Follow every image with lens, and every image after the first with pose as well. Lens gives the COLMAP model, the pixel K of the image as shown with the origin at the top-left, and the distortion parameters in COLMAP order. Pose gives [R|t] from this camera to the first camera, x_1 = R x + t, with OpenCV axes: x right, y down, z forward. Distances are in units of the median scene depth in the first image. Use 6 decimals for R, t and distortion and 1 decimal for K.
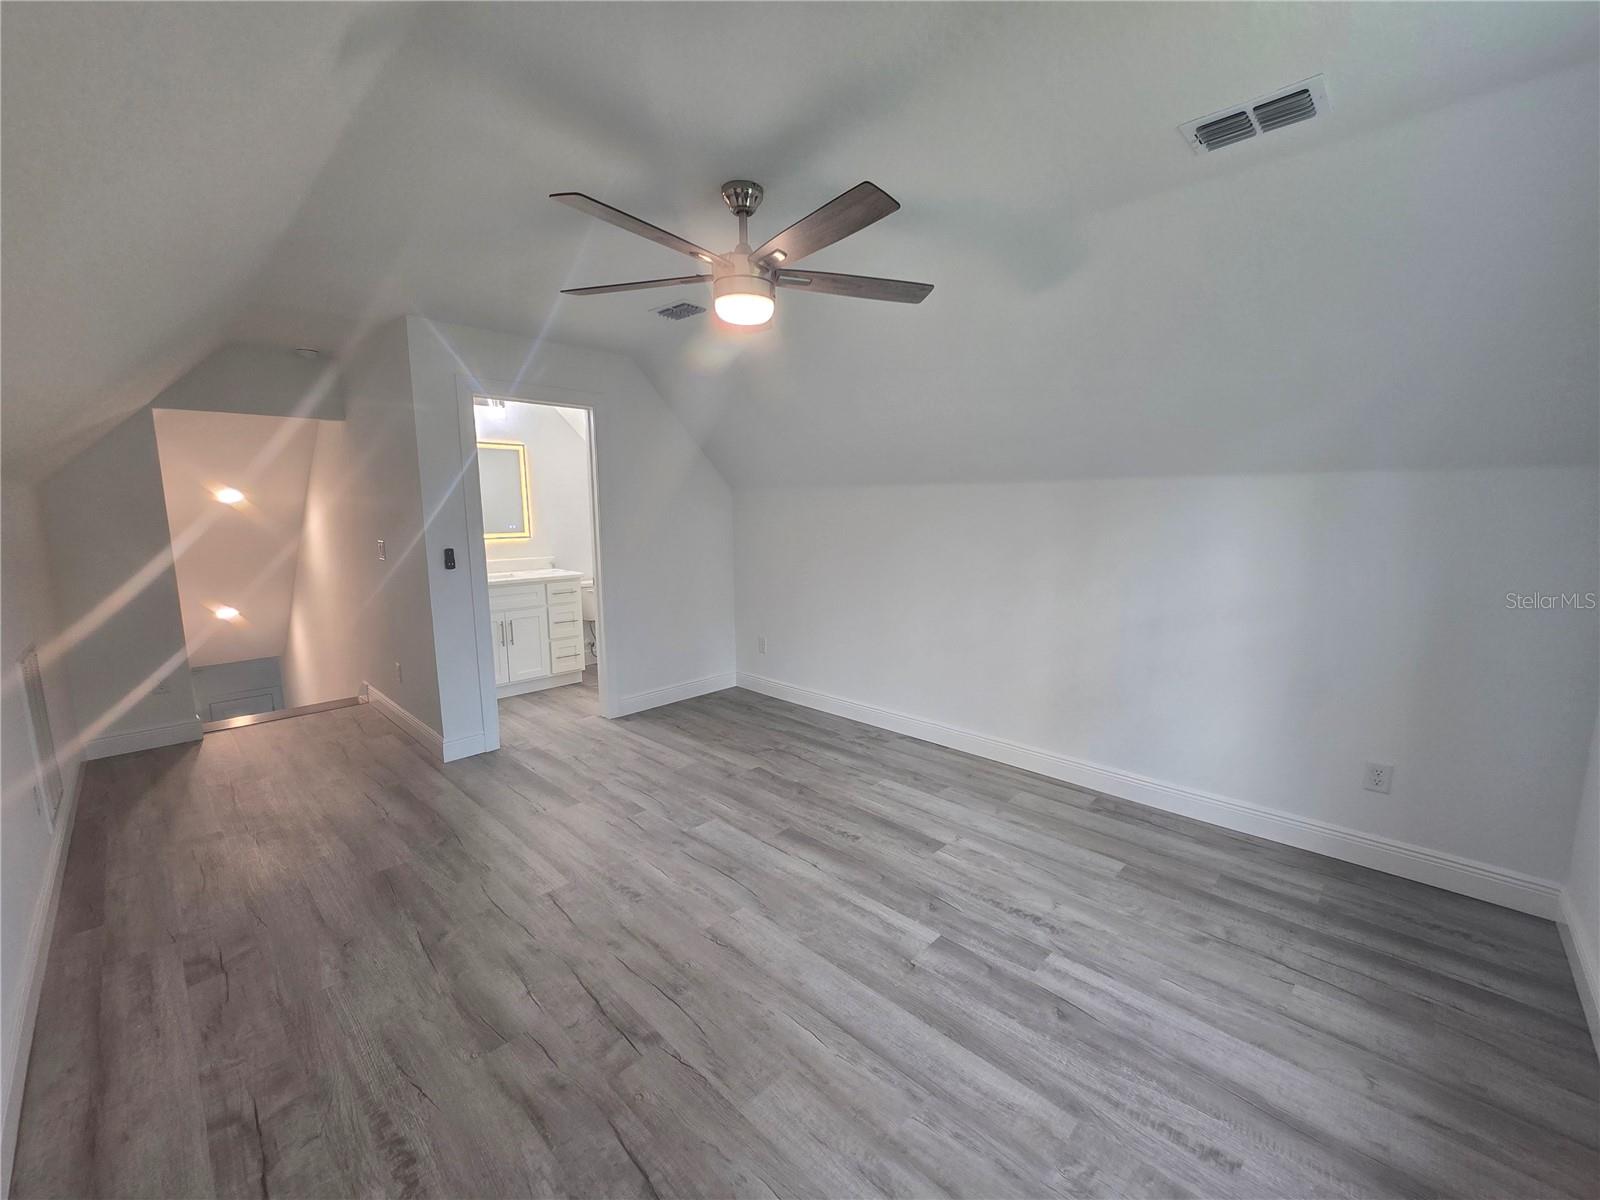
lens RADIAL K [[649.8, 0, 808.1], [0, 649.8, 591.6], [0, 0, 1]] dist [-0.003710, 0.000922]
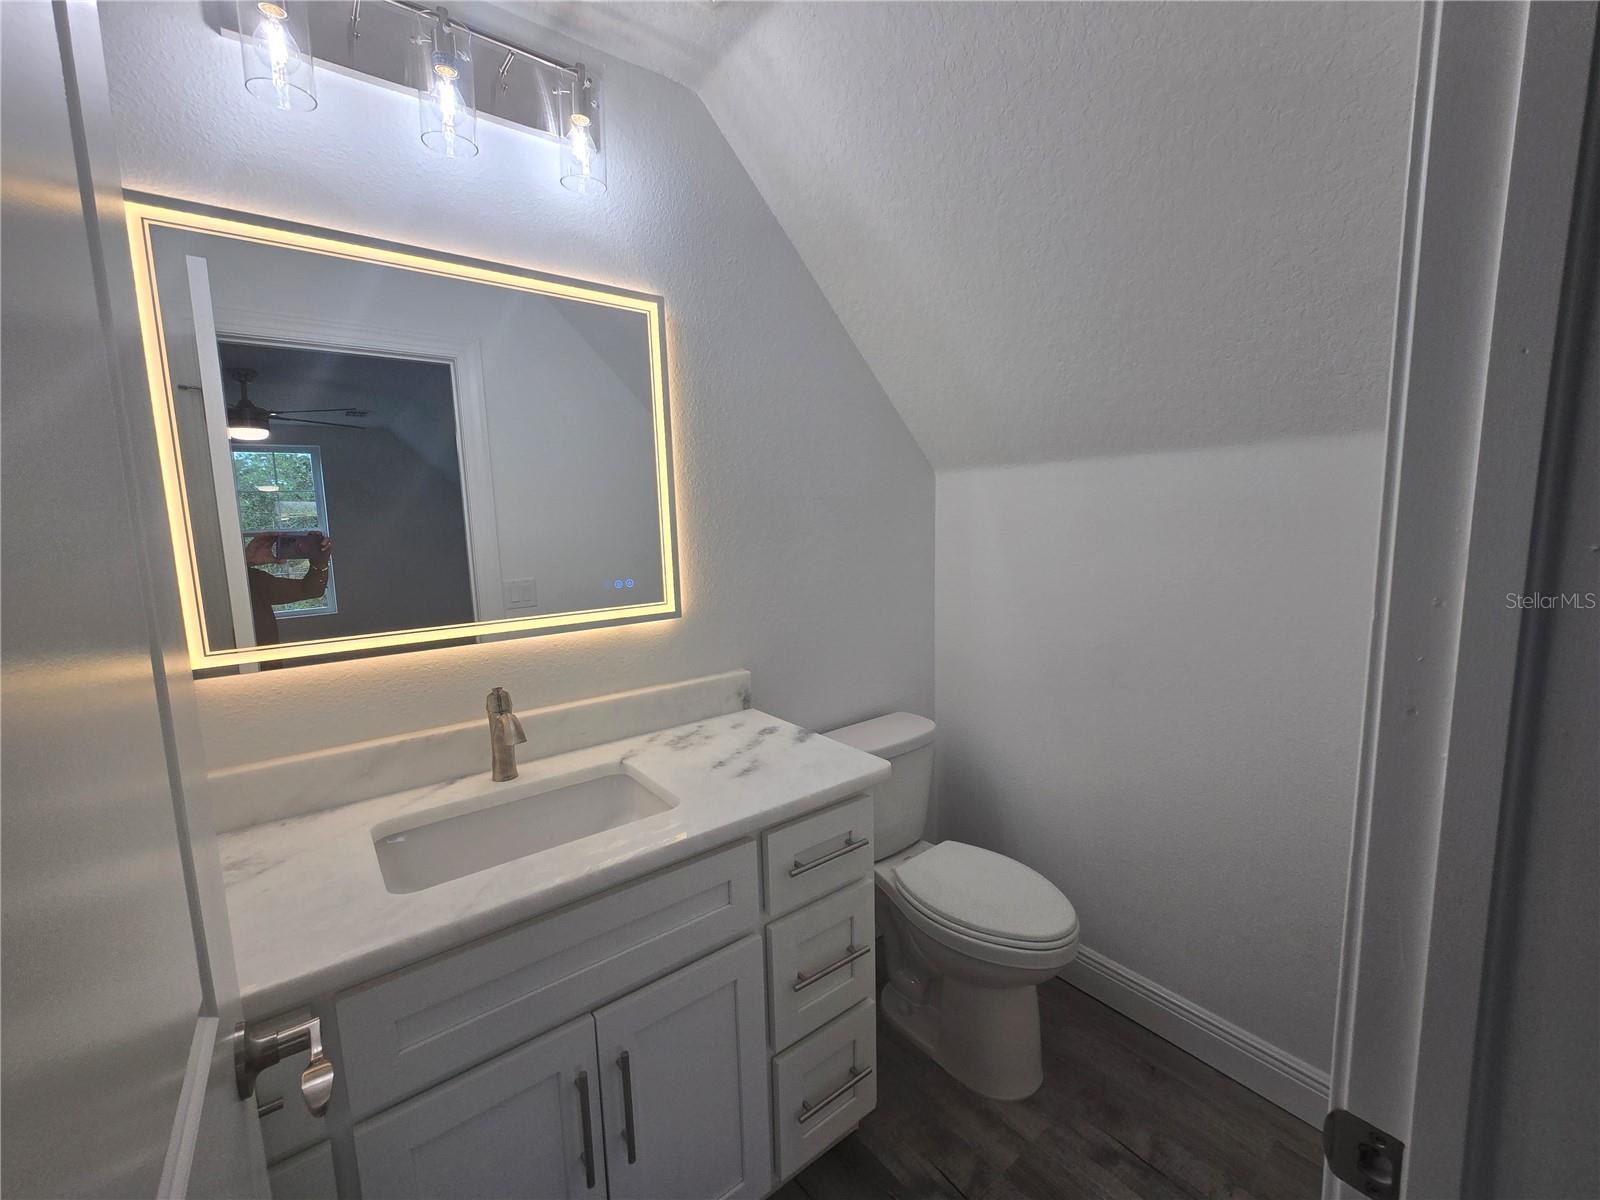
lens RADIAL K [[649.8, 0, 803.7], [0, 649.8, 590.0], [0, 0, 1]] dist [-0.003710, 0.000922]
pose [[0.990289, -0.007205, -0.138837, -0.347598], [0.005855, 0.999932, -0.010131, -0.097052], [0.138900, 0.009220, 0.990263, 0.750334]]
